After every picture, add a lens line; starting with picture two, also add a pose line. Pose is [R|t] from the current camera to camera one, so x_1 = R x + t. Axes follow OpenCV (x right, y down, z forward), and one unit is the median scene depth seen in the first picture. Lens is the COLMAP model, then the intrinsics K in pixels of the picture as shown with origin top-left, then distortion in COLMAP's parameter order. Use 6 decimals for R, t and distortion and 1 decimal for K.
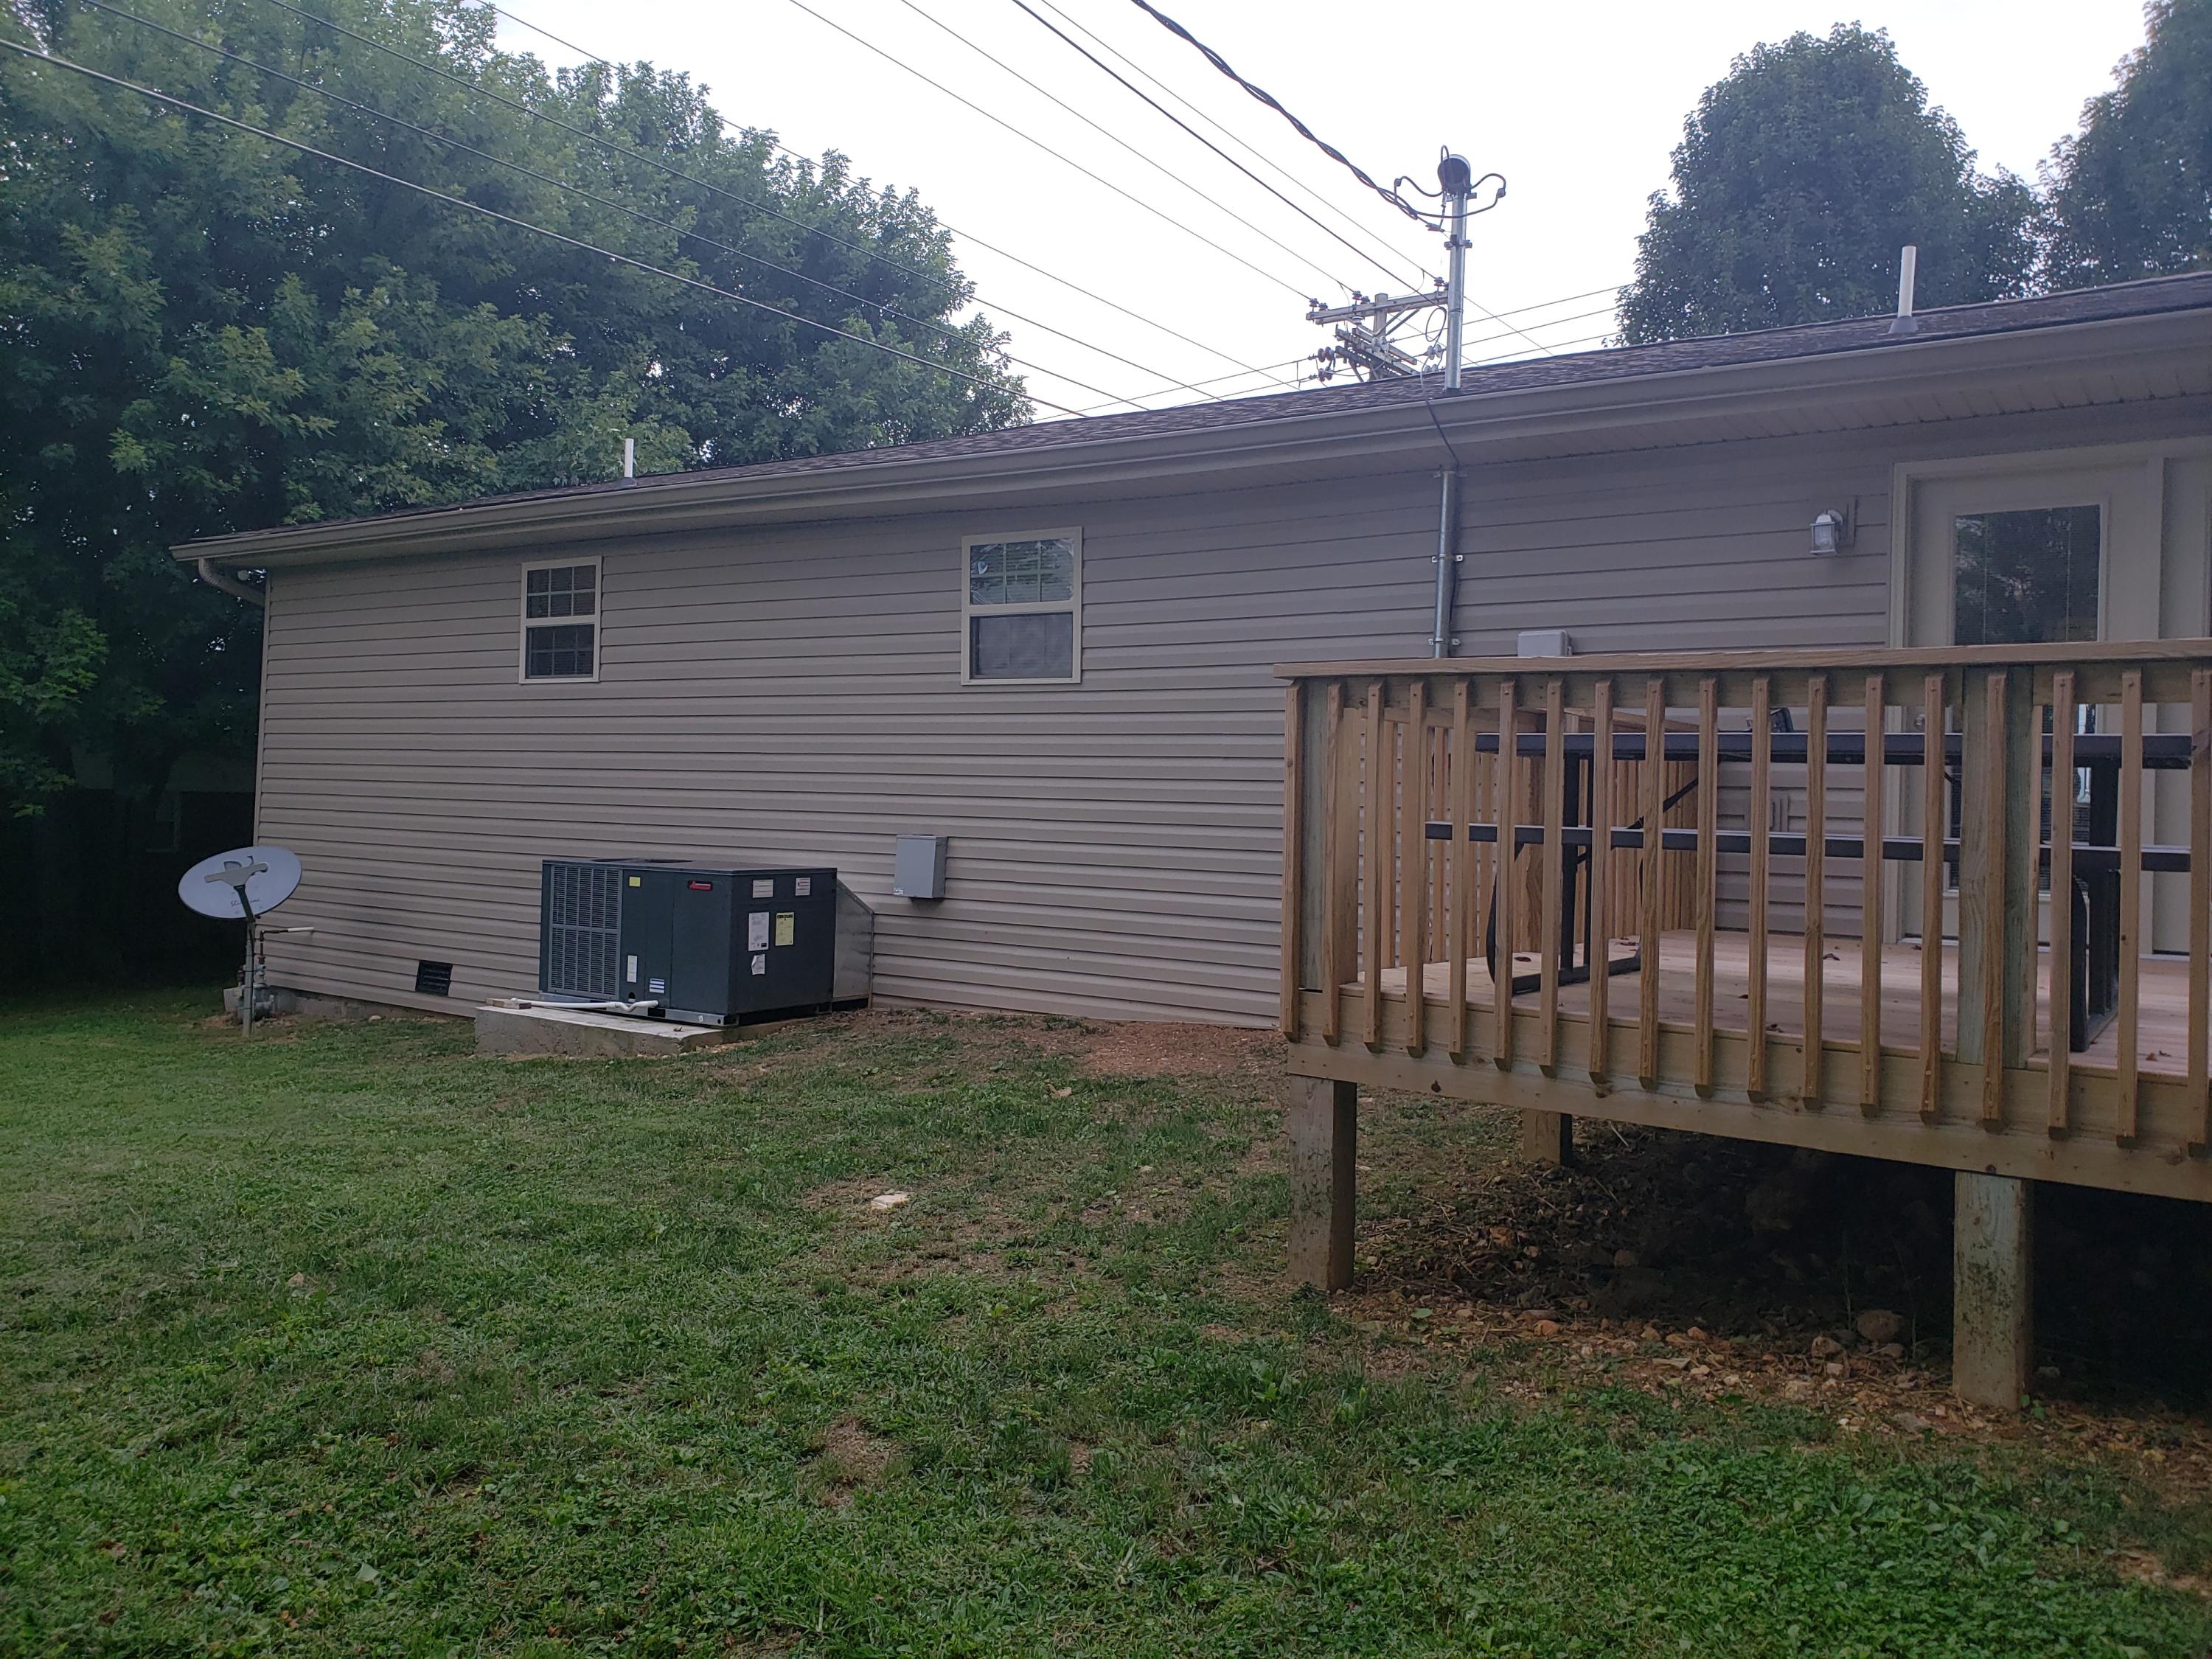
lens RADIAL K [[1700.9, 0, 1106.0], [0, 1700.9, 829.5], [0, 0, 1]] dist [-0.005057, -0.001465]
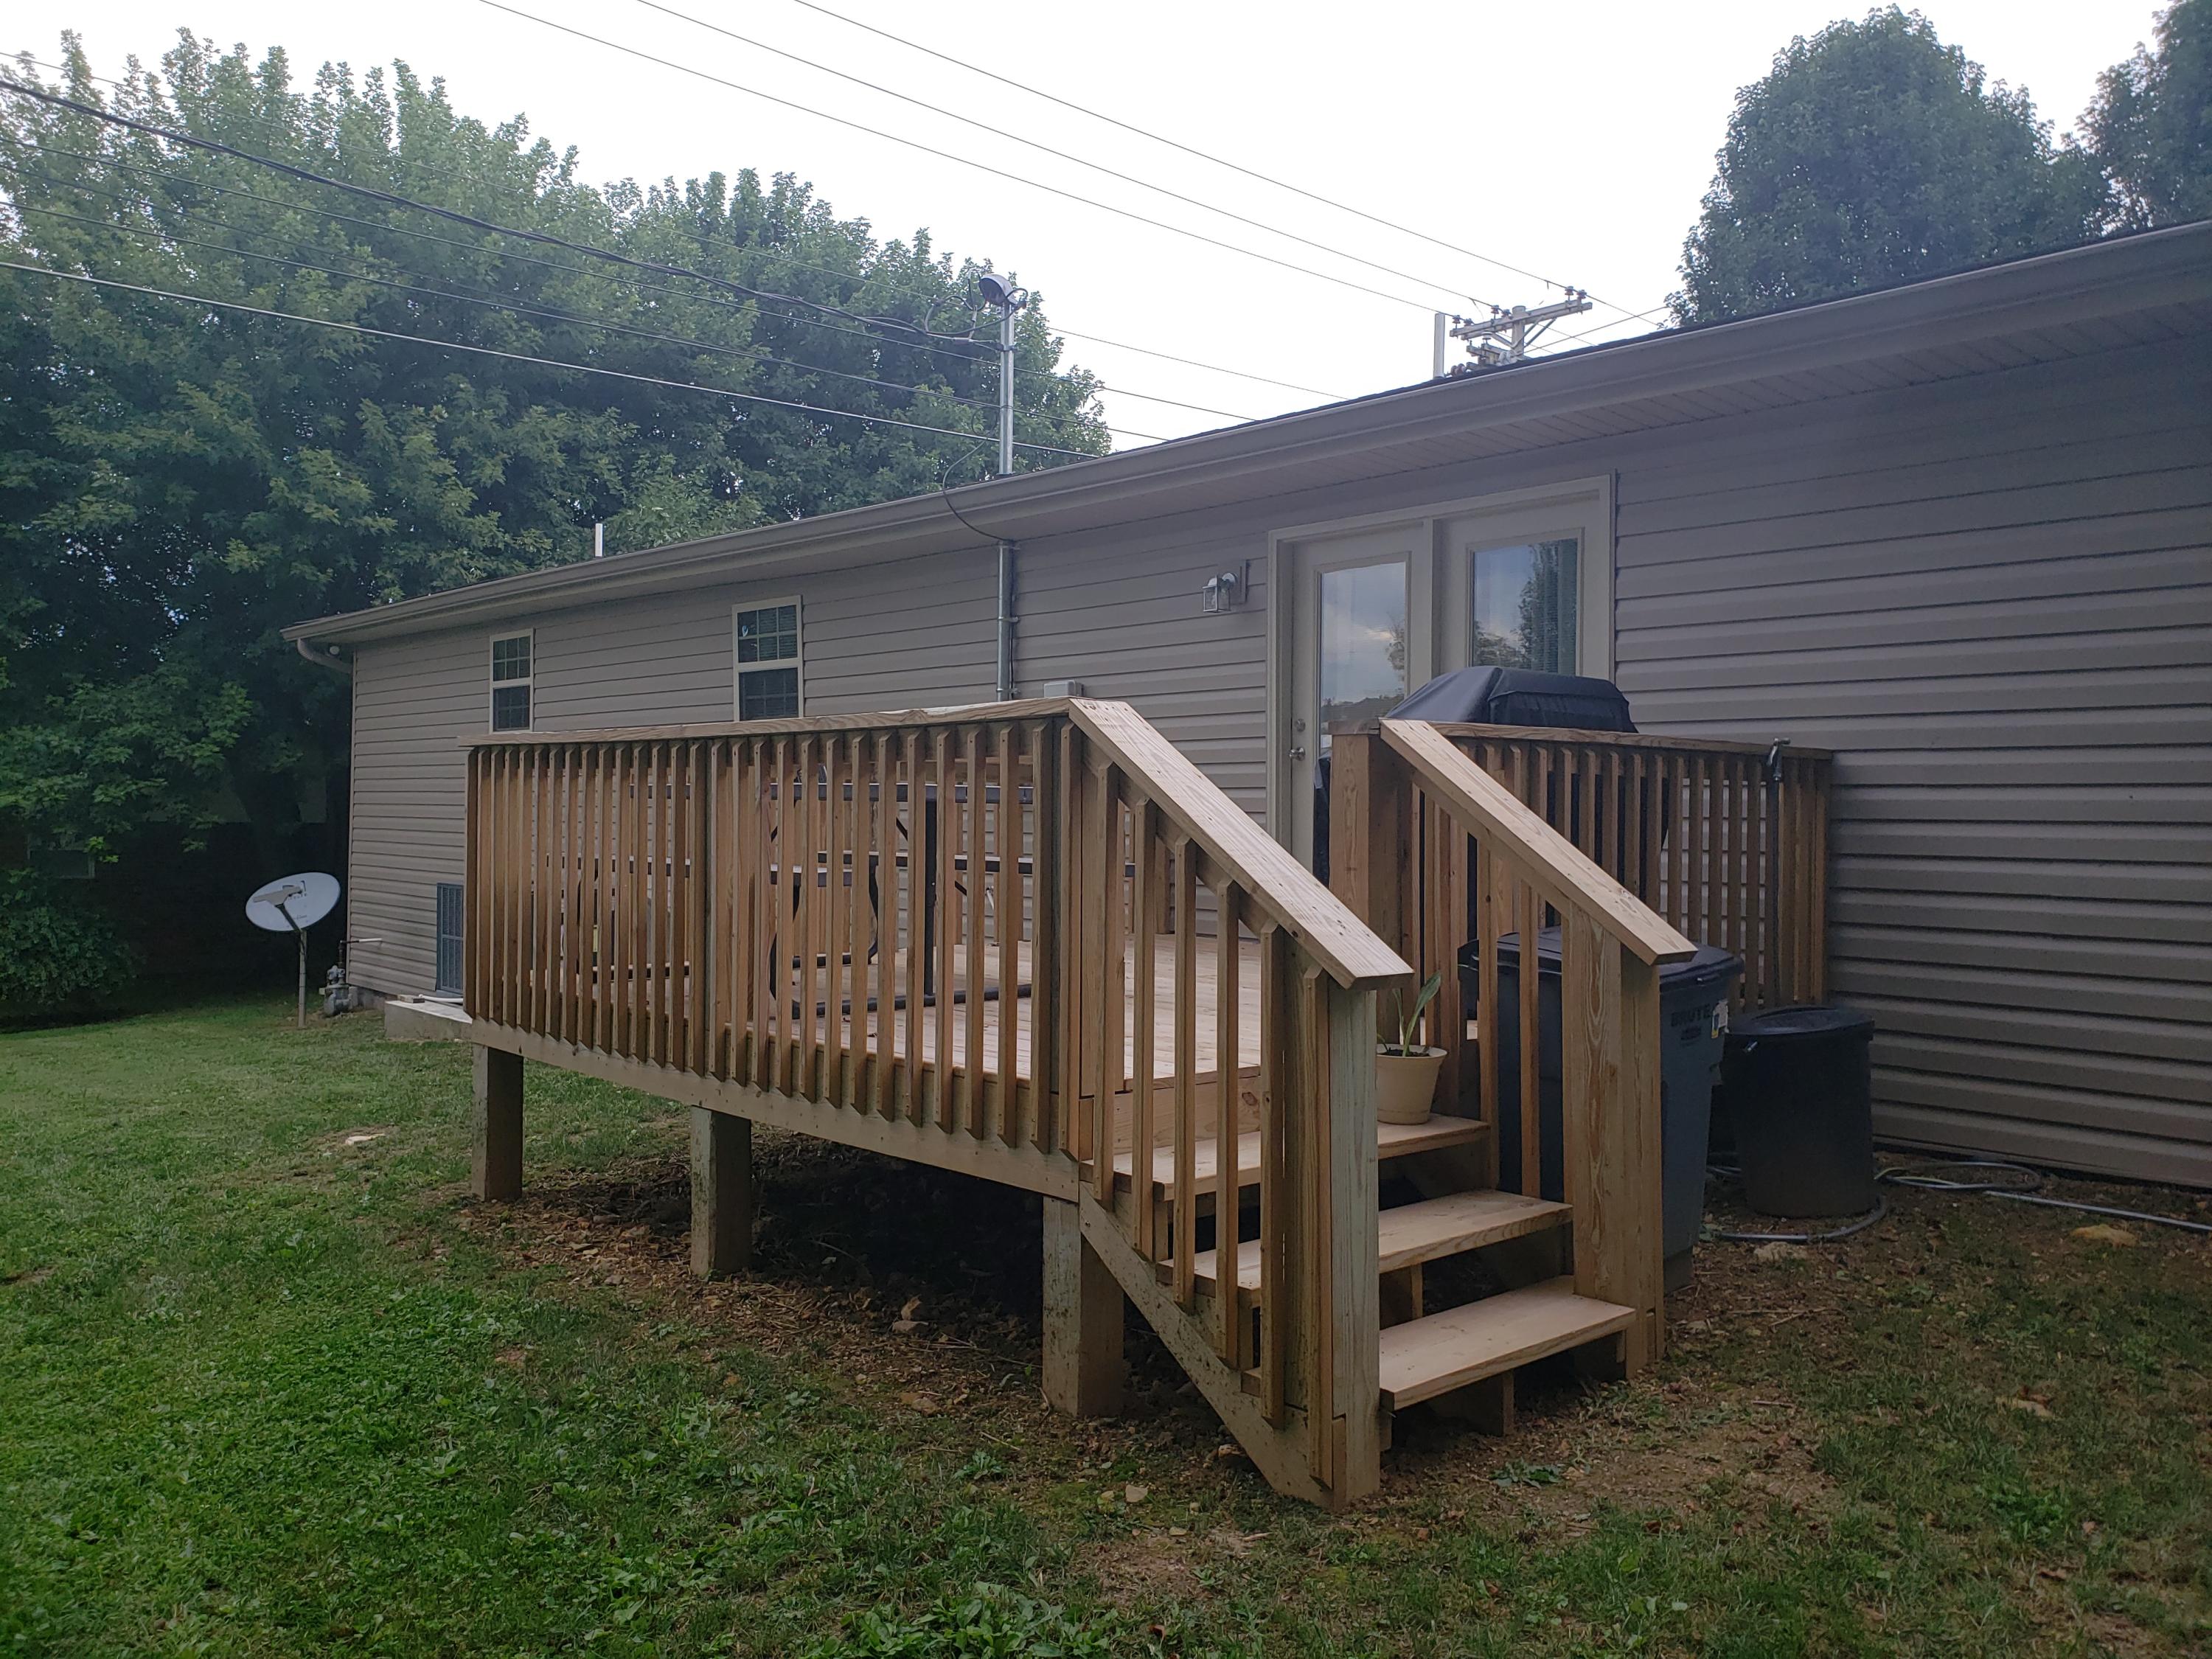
lens RADIAL K [[1733.2, 0, 1106.0], [0, 1733.2, 829.5], [0, 0, 1]] dist [-0.005758, -0.034401]
pose [[0.973179, -0.015581, -0.229522, 0.239906], [0.013021, 0.999835, -0.012665, 0.001131], [0.229681, 0.009337, 0.973221, -0.058753]]
